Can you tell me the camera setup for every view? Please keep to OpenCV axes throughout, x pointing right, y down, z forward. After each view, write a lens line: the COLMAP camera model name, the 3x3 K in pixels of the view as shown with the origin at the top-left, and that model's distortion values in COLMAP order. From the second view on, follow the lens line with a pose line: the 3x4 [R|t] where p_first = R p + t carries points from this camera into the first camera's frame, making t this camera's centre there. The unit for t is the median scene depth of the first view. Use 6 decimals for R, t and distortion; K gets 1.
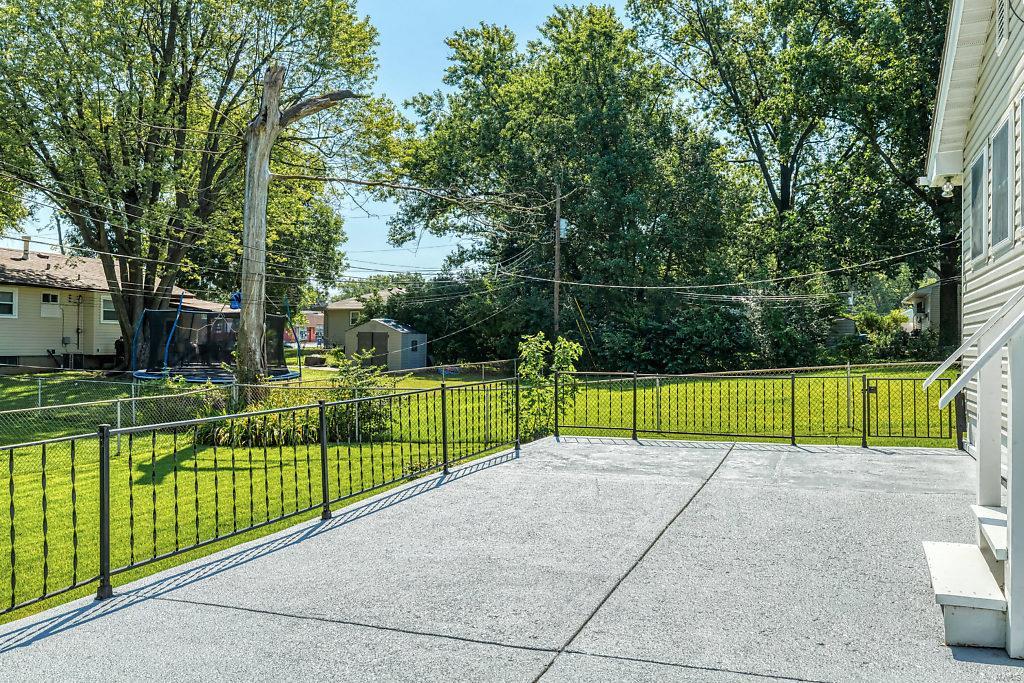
lens RADIAL K [[816.5, 0, 515.1], [0, 816.5, 334.8], [0, 0, 1]] dist [-0.000402, 0.003009]
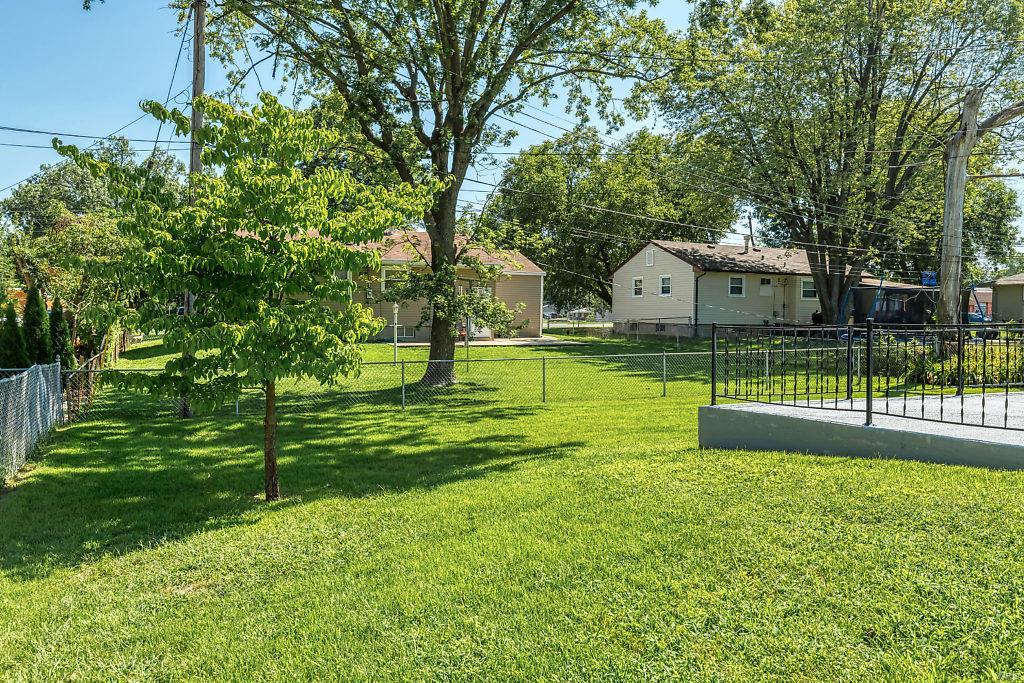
lens RADIAL K [[794.0, 0, 514.0], [0, 794.0, 337.6], [0, 0, 1]] dist [0.004306, -0.003578]
pose [[0.725347, 0.018286, -0.688140, 0.022390], [0.001224, 0.999611, 0.027853, 0.009387], [0.688382, -0.021045, 0.725043, -0.210133]]
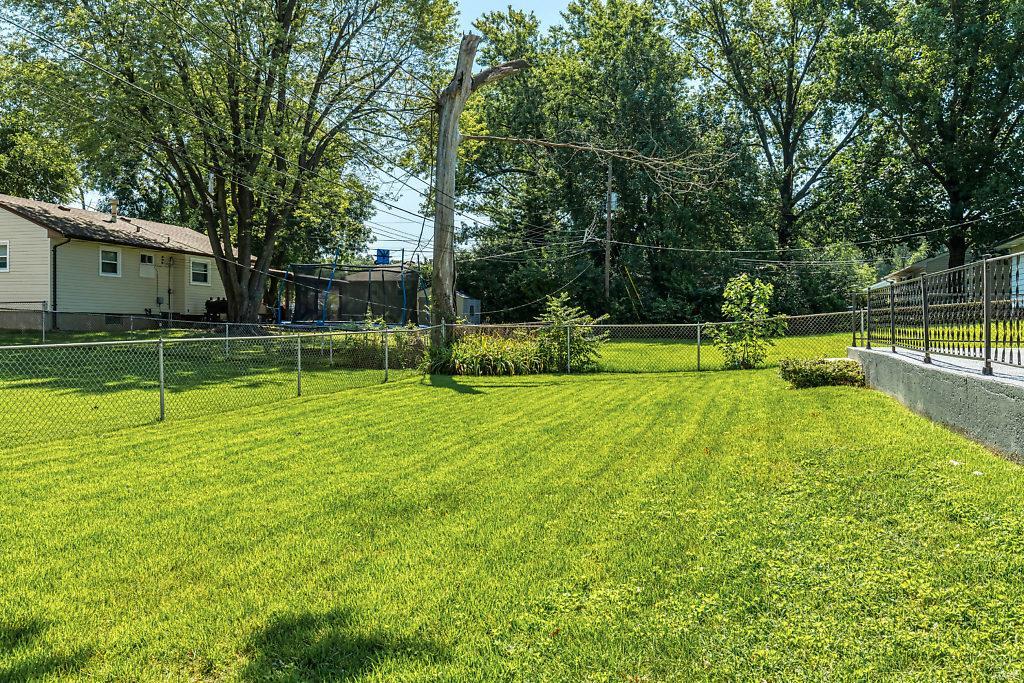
lens RADIAL K [[794.0, 0, 514.0], [0, 794.0, 337.6], [0, 0, 1]] dist [0.004306, -0.003578]
pose [[0.997020, 0.002231, 0.077108, -0.175978], [-0.004076, 0.999709, 0.023771, 0.027918], [-0.077033, -0.024014, 0.996739, -0.041395]]
